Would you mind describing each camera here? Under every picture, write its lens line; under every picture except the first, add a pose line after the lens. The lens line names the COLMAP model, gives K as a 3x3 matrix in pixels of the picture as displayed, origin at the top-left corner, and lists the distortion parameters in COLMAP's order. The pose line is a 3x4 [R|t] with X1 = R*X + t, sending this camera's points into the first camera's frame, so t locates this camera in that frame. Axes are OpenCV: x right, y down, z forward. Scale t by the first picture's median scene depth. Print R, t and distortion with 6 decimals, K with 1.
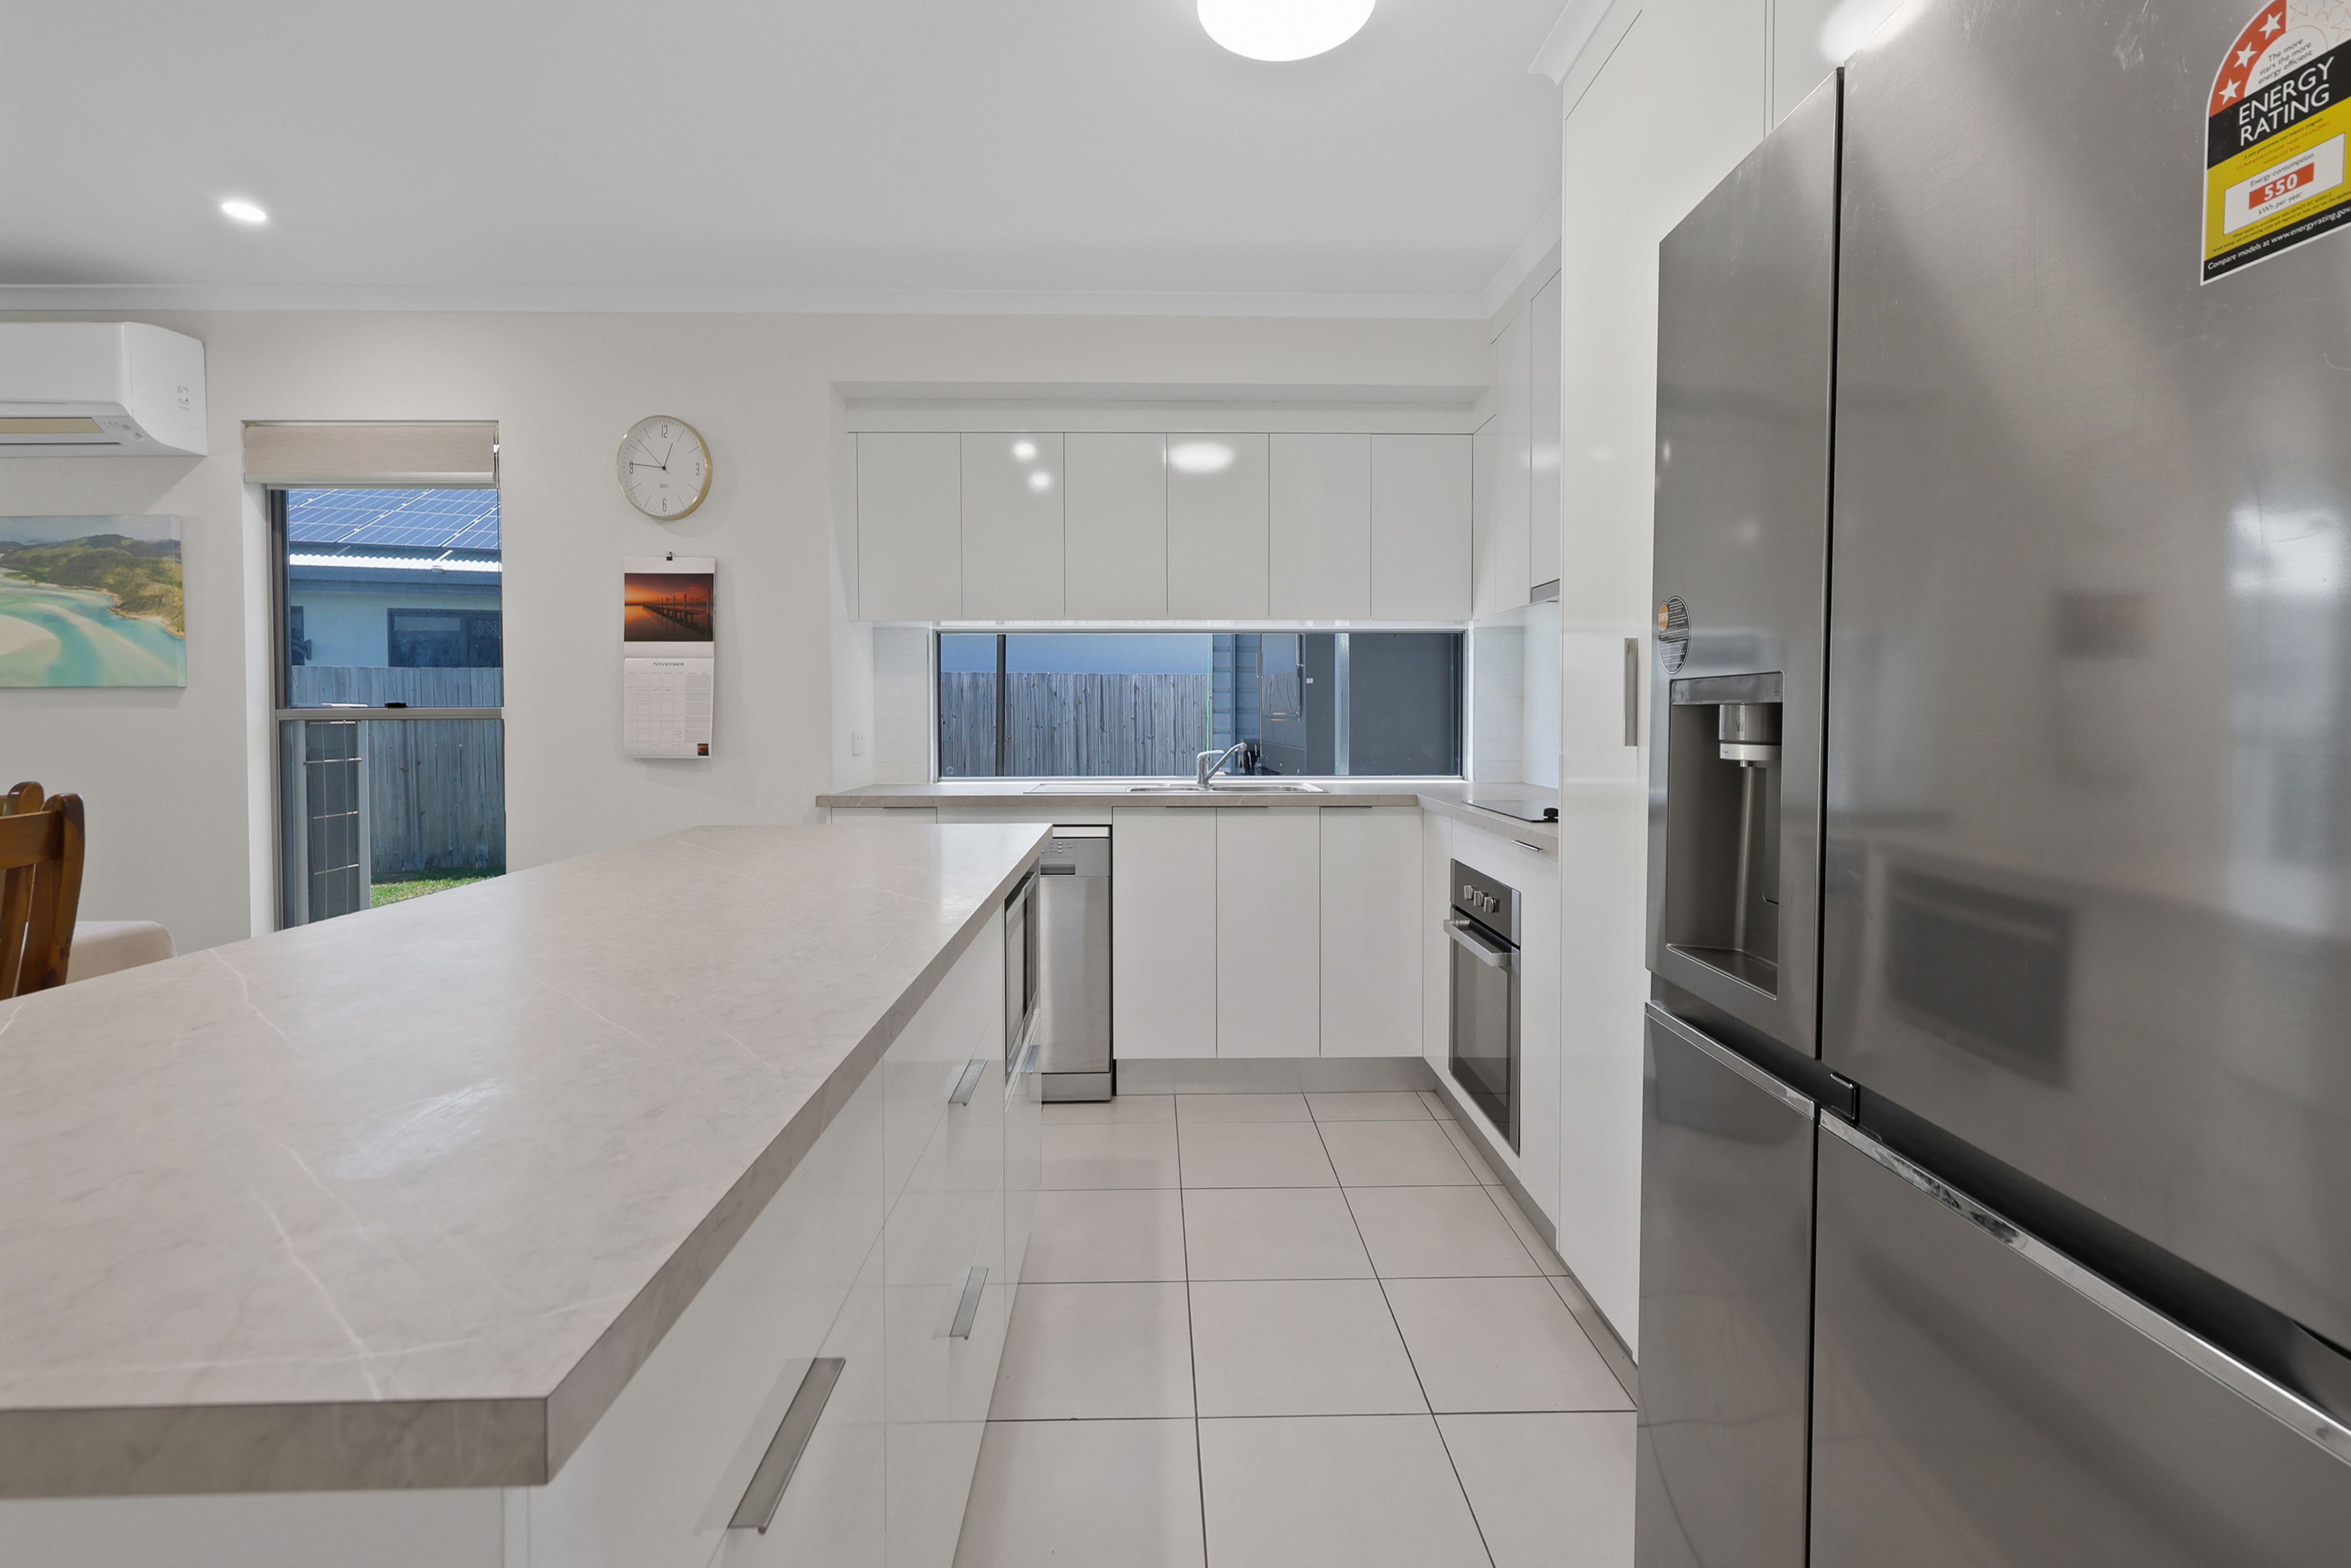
lens RADIAL K [[1011.8, 0, 1174.3], [0, 1011.8, 732.9], [0, 0, 1]] dist [0.001839, 0.000188]
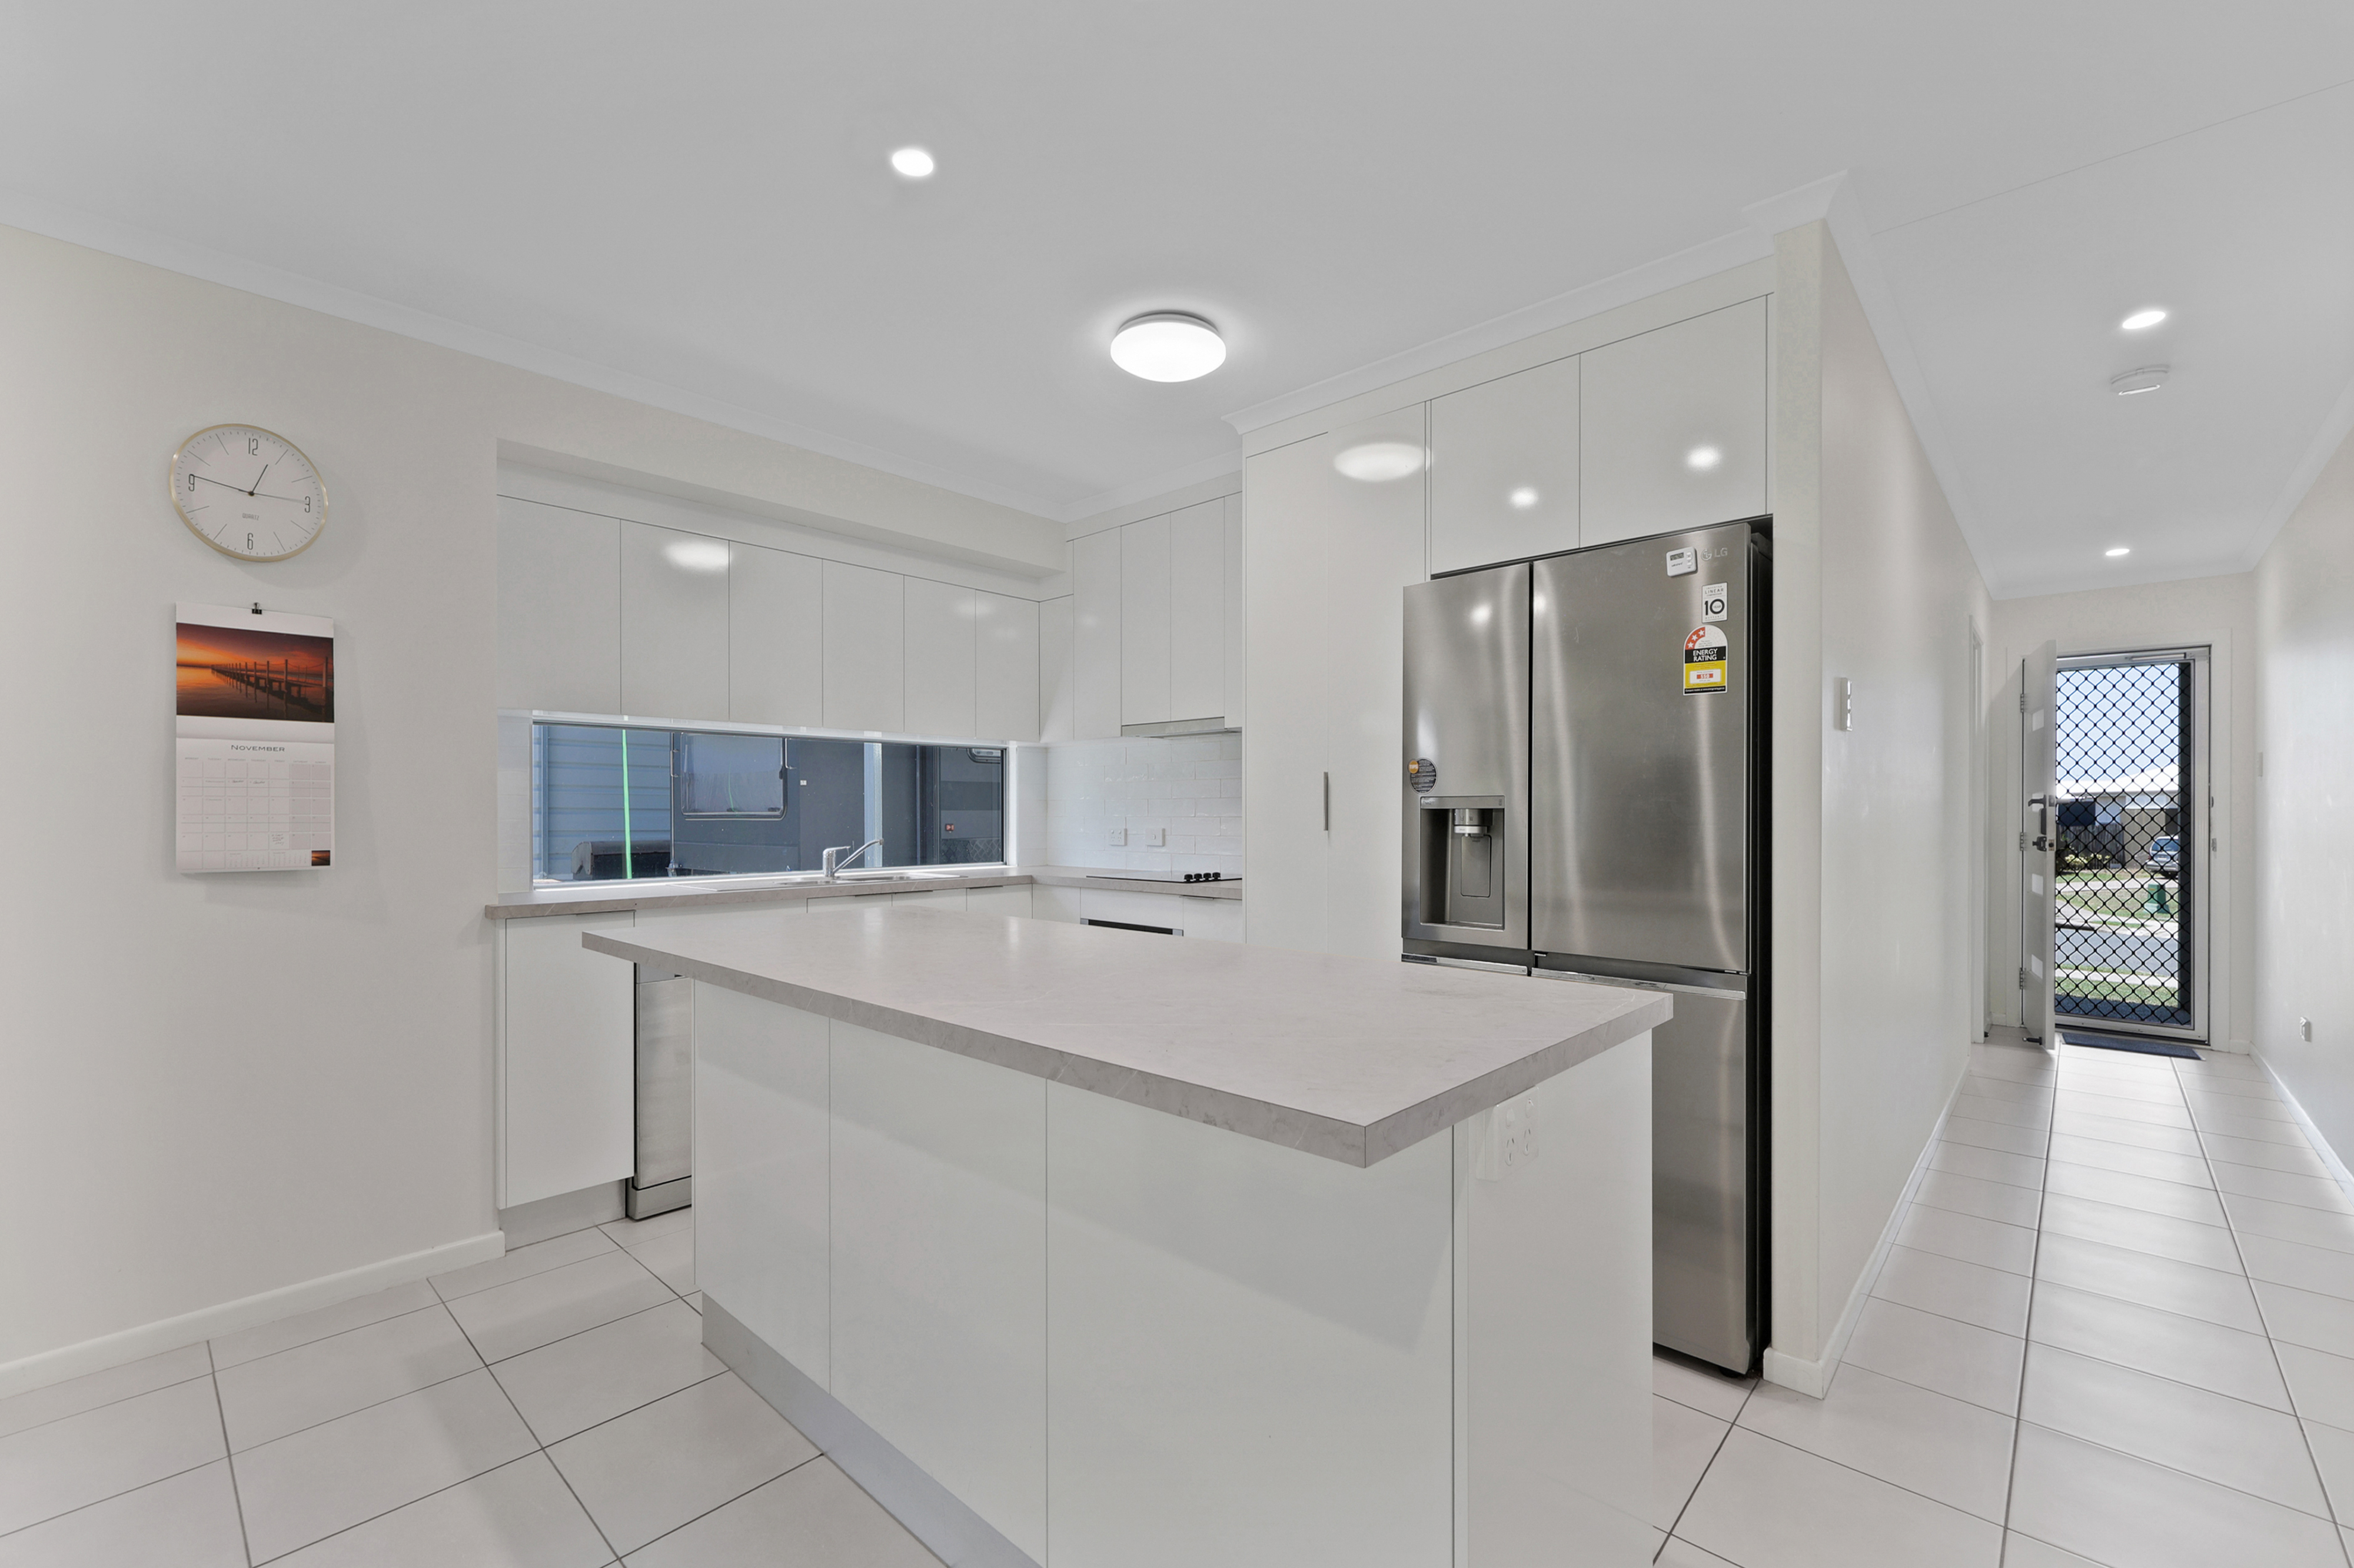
lens RADIAL K [[986.3, 0, 1186.2], [0, 986.3, 818.6], [0, 0, 1]] dist [-0.000563, -0.000064]
pose [[0.688103, -0.003671, 0.725604, -0.558113], [0.013770, 0.999873, -0.008000, 0.001060], [-0.725483, 0.015496, 0.688066, -0.026320]]
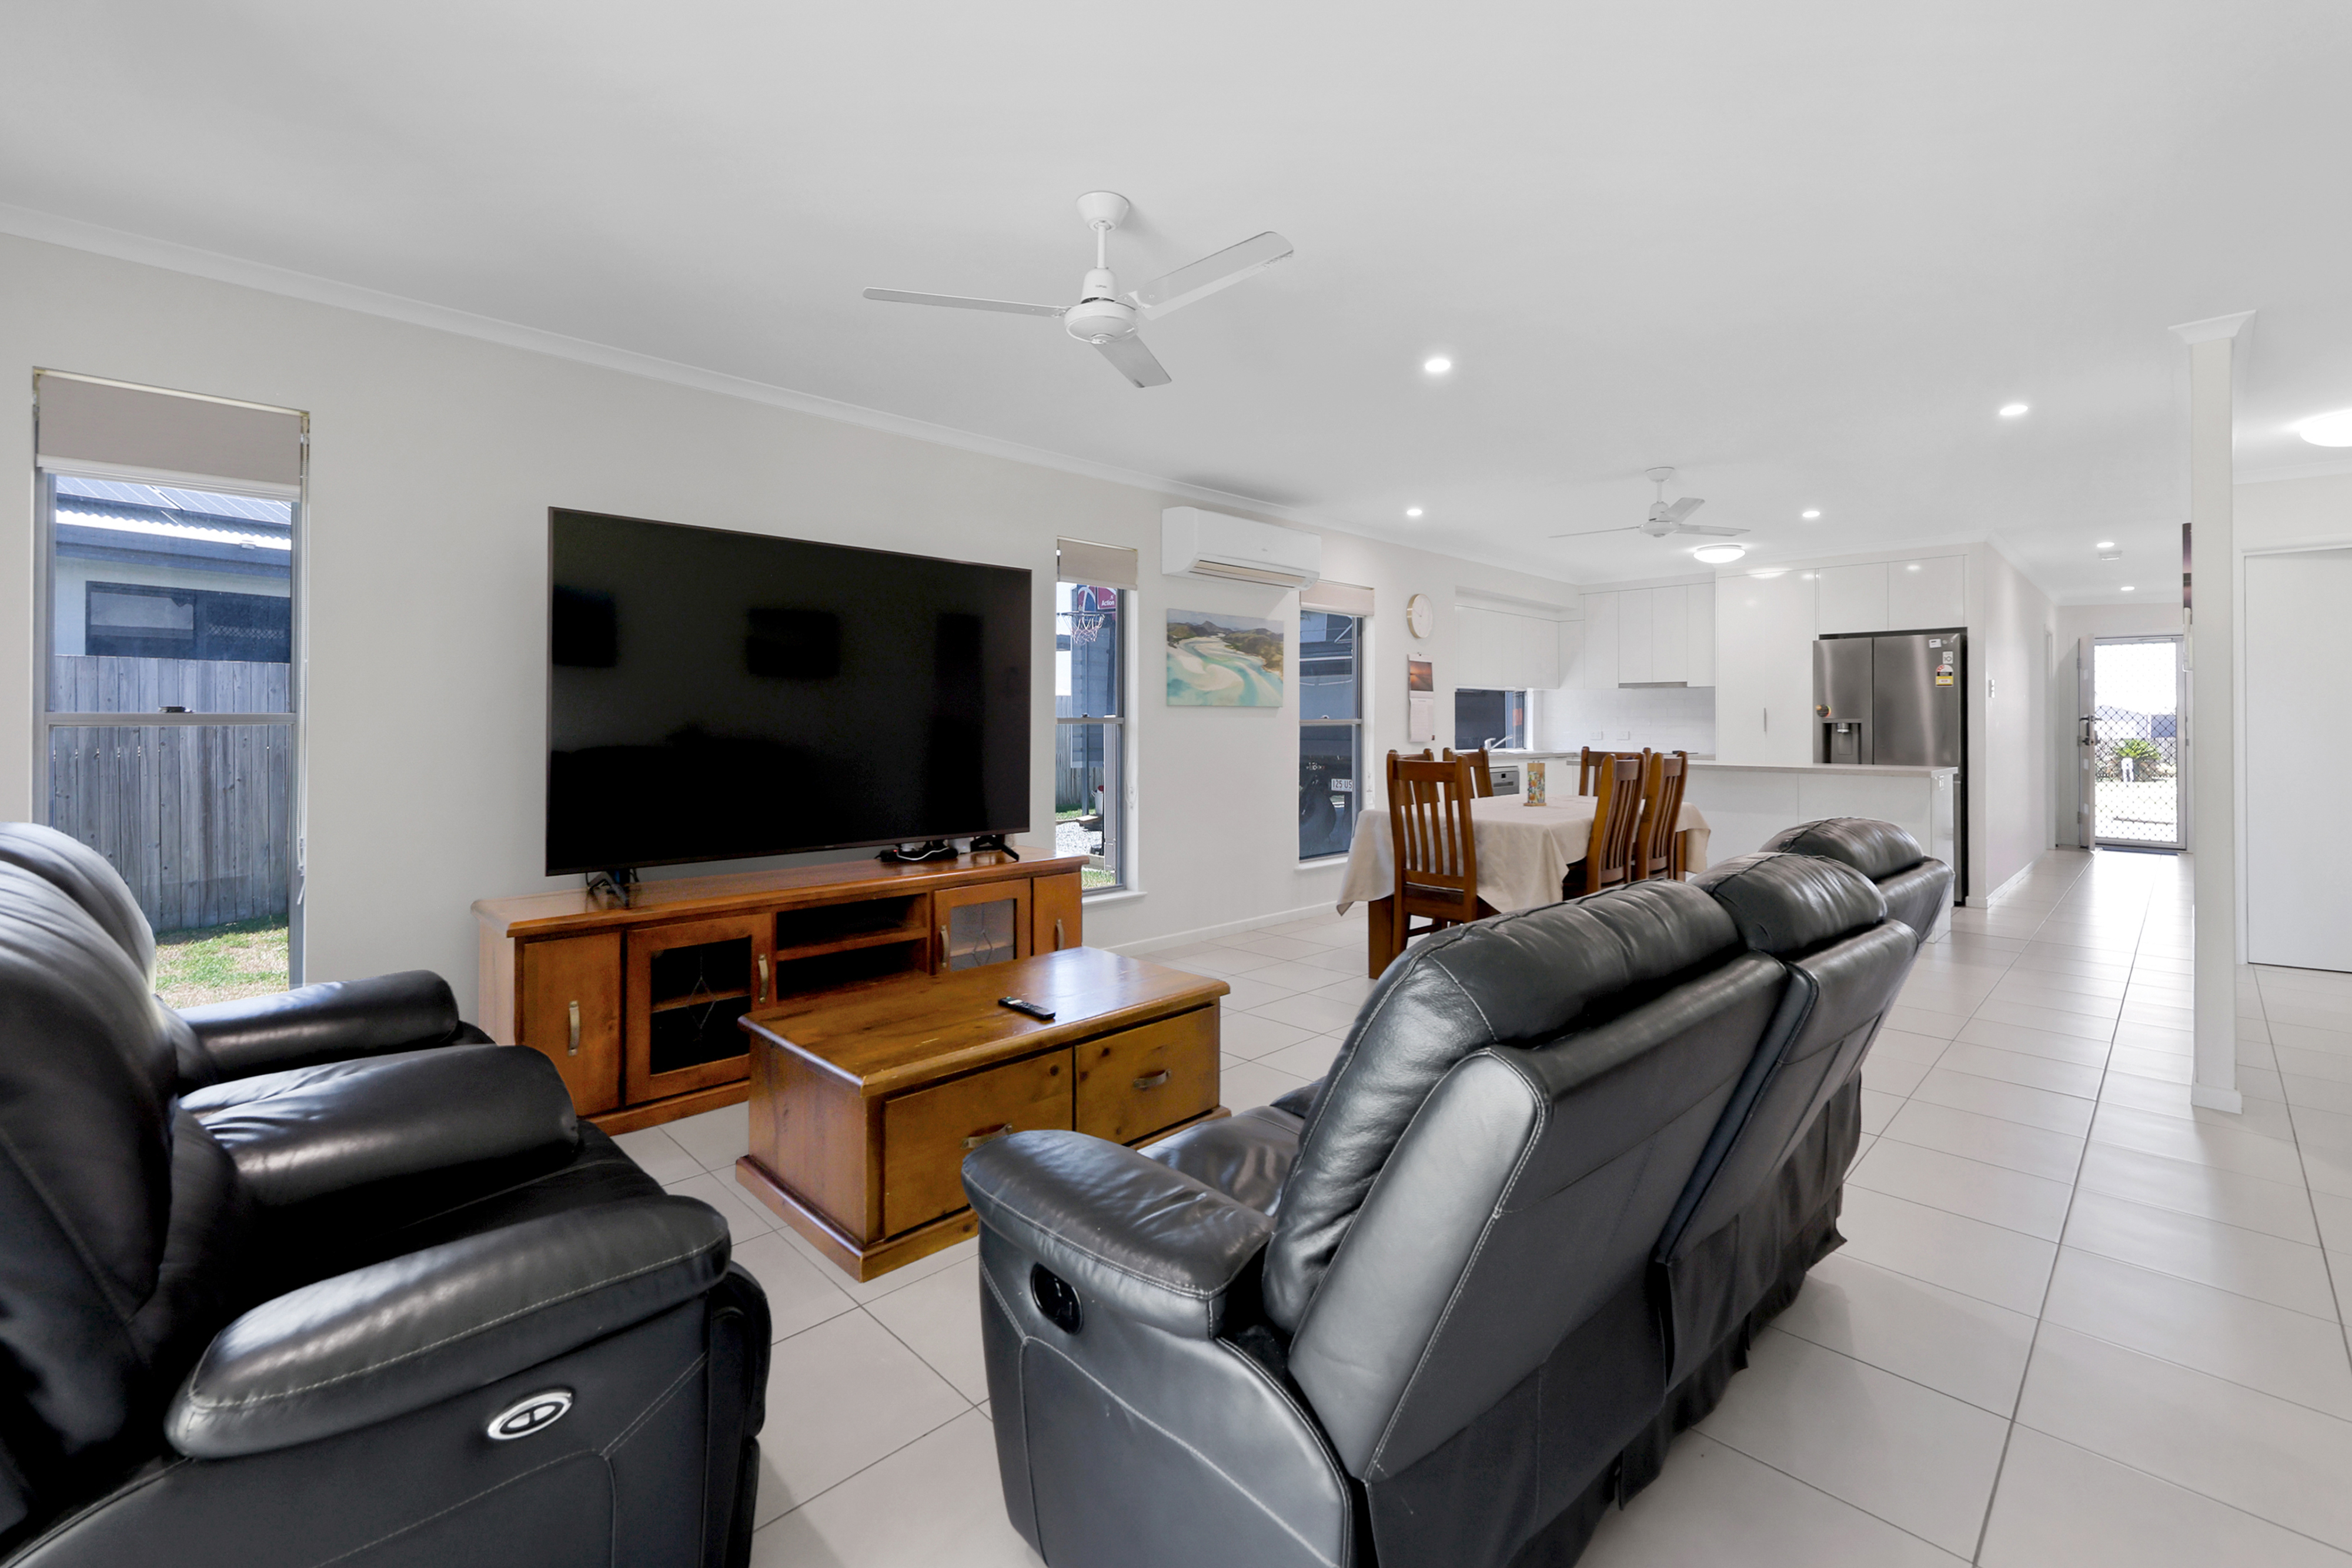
lens RADIAL K [[922.1, 0, 1174.3], [0, 922.1, 714.2], [0, 0, 1]] dist [-0.016392, -0.000025]
pose [[0.762038, 0.012600, 0.647410, -2.286561], [0.006950, 0.999594, -0.027634, 0.017024], [-0.647495, 0.025558, 0.761641, -0.231659]]
